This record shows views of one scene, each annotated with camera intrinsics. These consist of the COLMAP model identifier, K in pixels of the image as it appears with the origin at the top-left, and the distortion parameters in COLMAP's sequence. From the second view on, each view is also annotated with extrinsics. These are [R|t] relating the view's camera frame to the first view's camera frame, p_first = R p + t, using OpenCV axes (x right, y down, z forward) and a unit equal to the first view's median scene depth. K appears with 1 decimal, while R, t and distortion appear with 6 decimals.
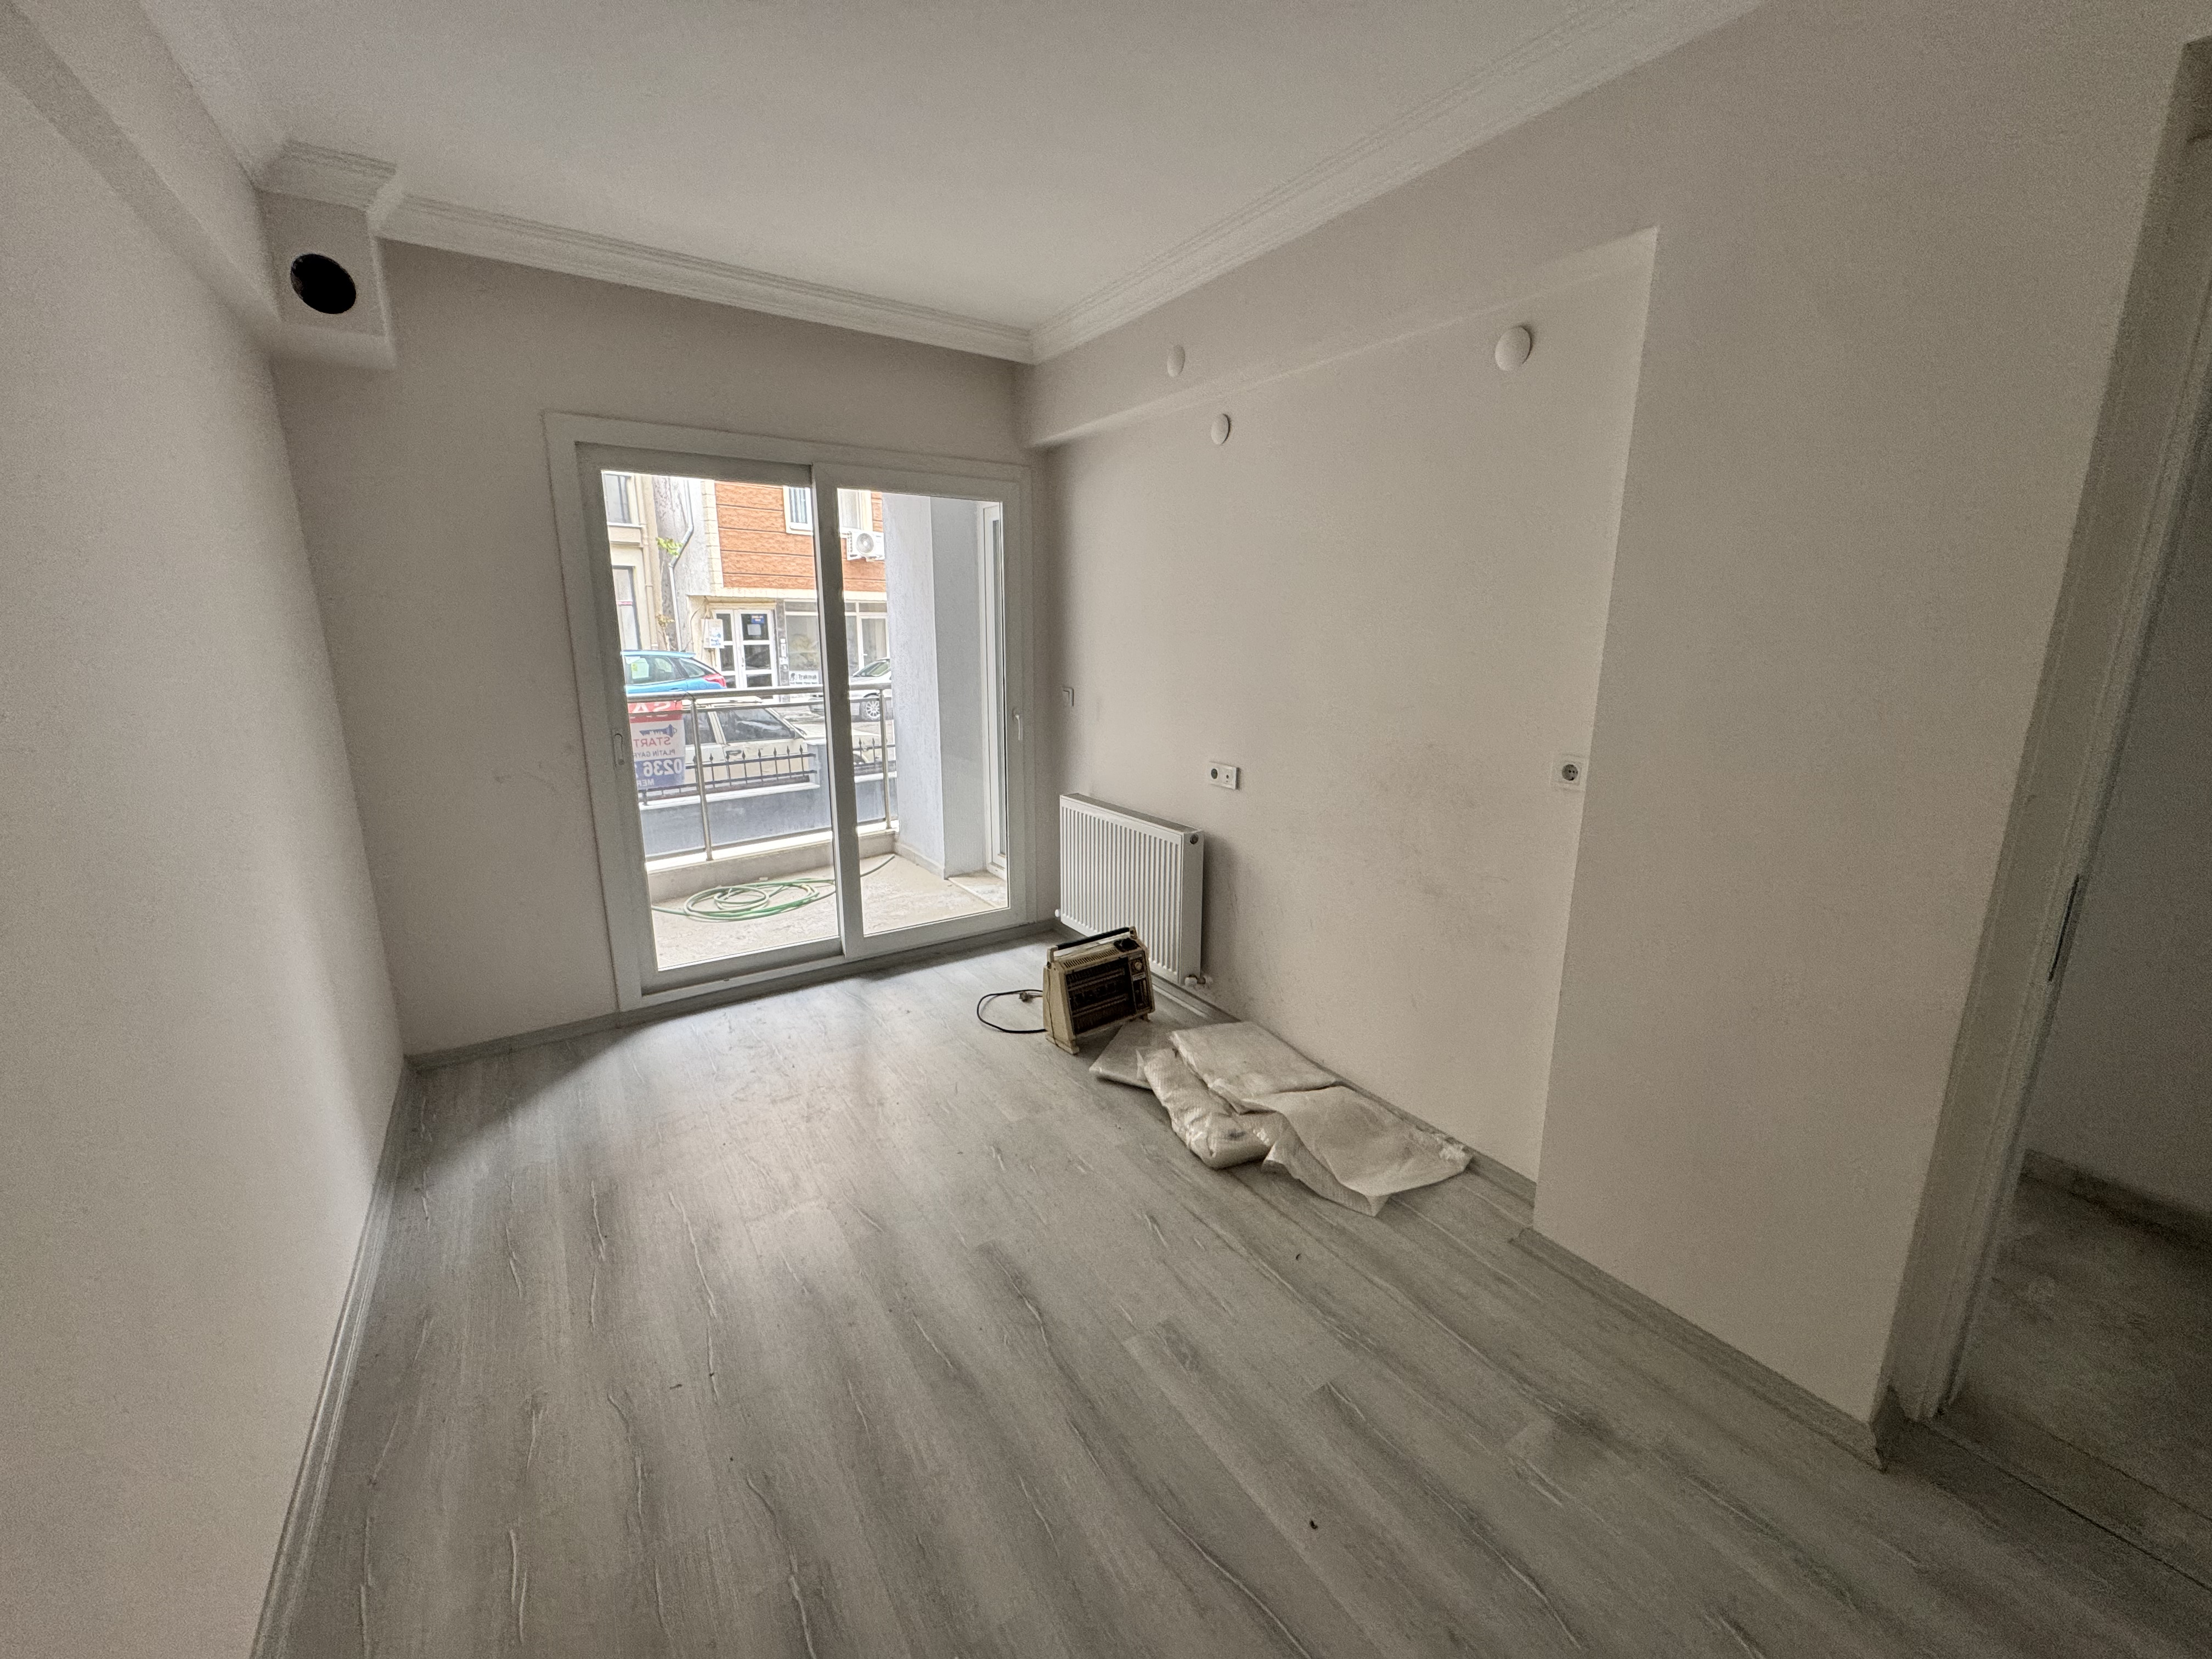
lens RADIAL K [[879.1, 0, 1106.0], [0, 879.1, 829.5], [0, 0, 1]] dist [-0.007943, 0.000135]
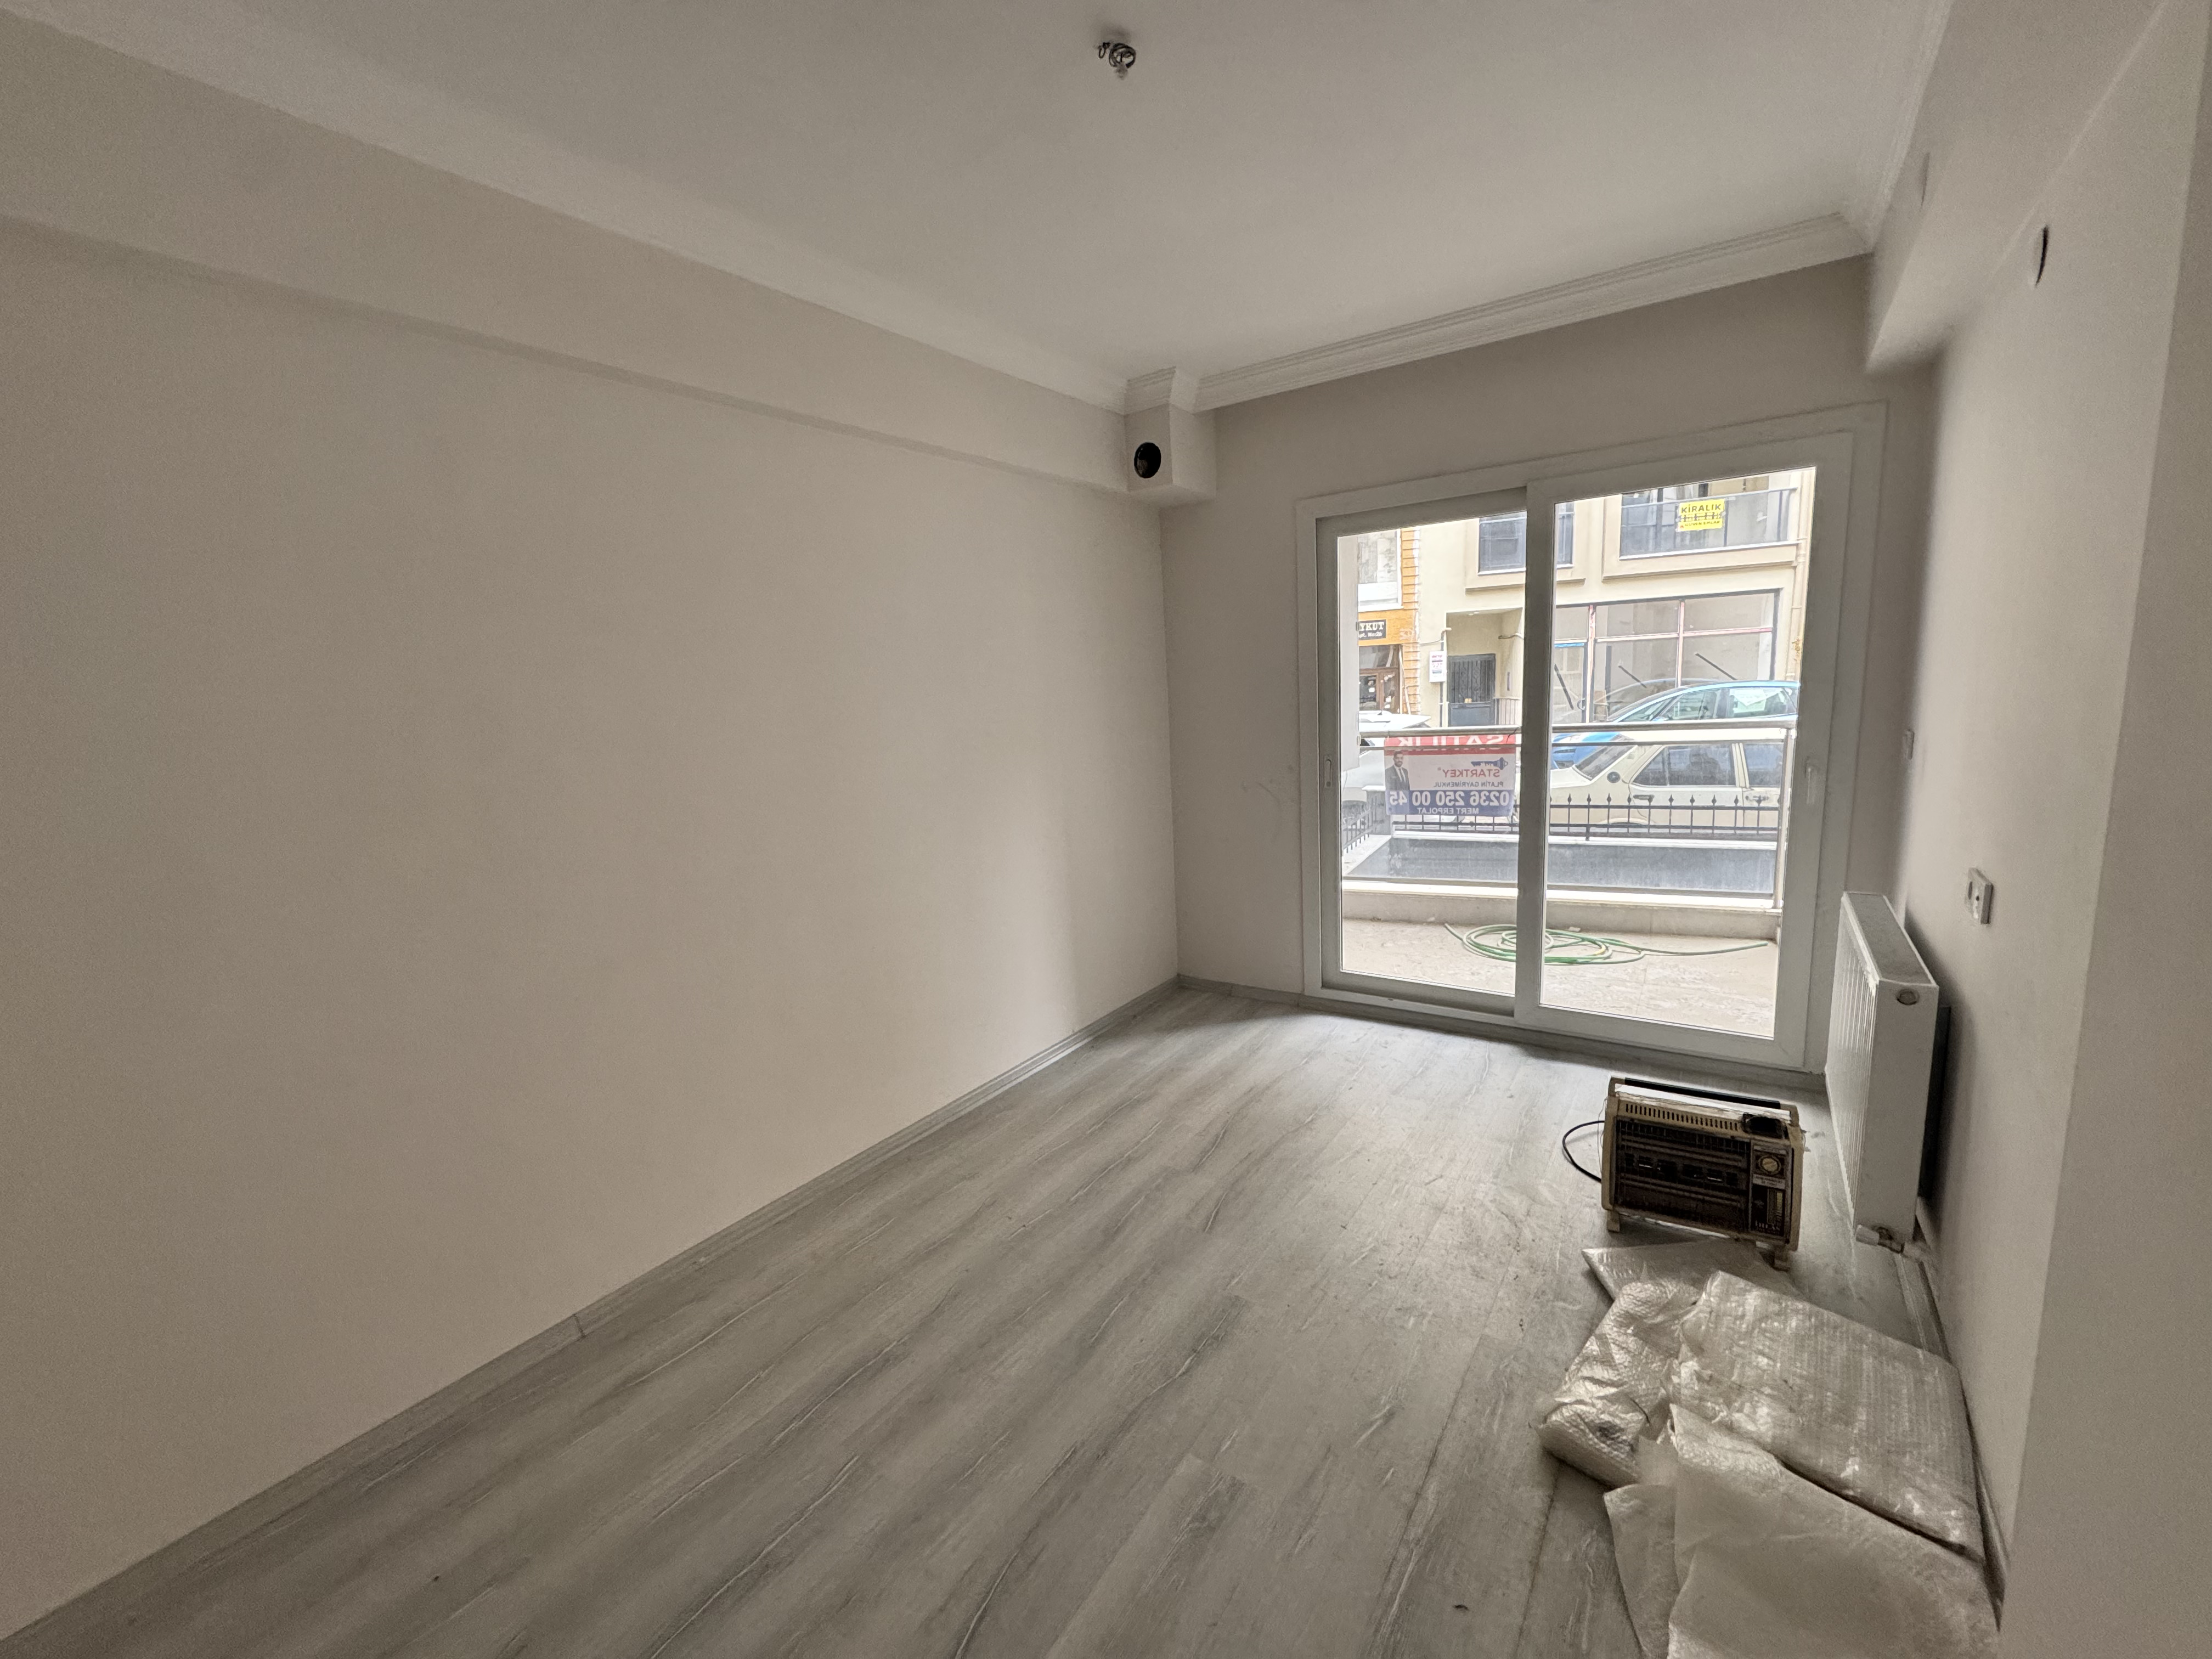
lens RADIAL K [[878.8, 0, 1106.0], [0, 878.8, 829.5], [0, 0, 1]] dist [-0.001838, -0.000299]
pose [[0.362649, 0.127022, -0.923229, 0.420520], [-0.160545, 0.984372, 0.072372, -0.053422], [0.917993, 0.121975, 0.377374, 0.289355]]
